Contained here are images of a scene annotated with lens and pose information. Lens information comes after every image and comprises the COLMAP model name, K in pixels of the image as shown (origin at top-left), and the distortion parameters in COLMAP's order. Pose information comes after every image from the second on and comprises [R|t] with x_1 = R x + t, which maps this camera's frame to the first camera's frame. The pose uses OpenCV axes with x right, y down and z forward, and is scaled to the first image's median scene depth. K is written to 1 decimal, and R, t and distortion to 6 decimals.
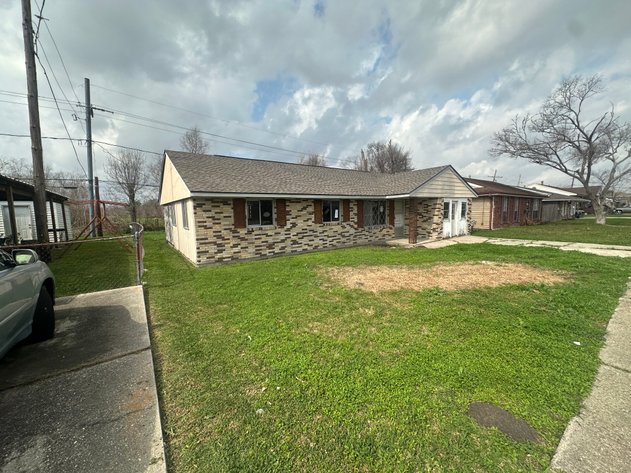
lens RADIAL K [[242.3, 0, 315.5], [0, 242.3, 236.5], [0, 0, 1]] dist [-0.000578, 0.000000]
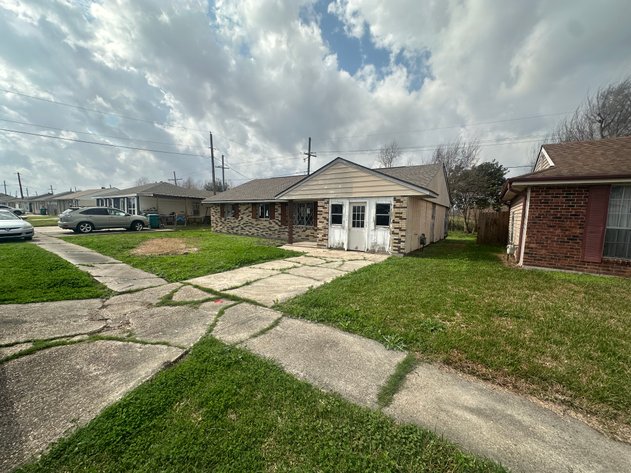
lens RADIAL K [[261.4, 0, 315.5], [0, 261.4, 236.5], [0, 0, 1]] dist [0.000360, -0.000021]
pose [[0.327424, 0.111571, -0.938267, 1.641883], [-0.125388, 0.989352, 0.073889, -0.108915], [0.936521, 0.093454, 0.337928, 0.783821]]
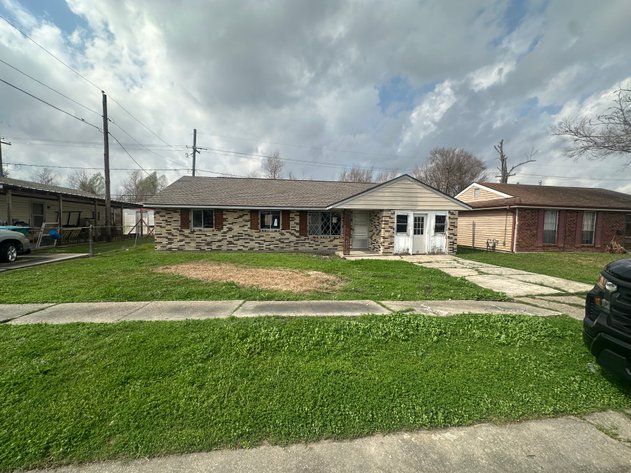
lens RADIAL K [[261.4, 0, 315.5], [0, 261.4, 236.5], [0, 0, 1]] dist [0.000360, -0.000021]
pose [[0.891650, 0.058919, -0.448876, 0.846275], [-0.080860, 0.996278, -0.029851, -0.004047], [0.445446, 0.062913, 0.893095, -0.034178]]
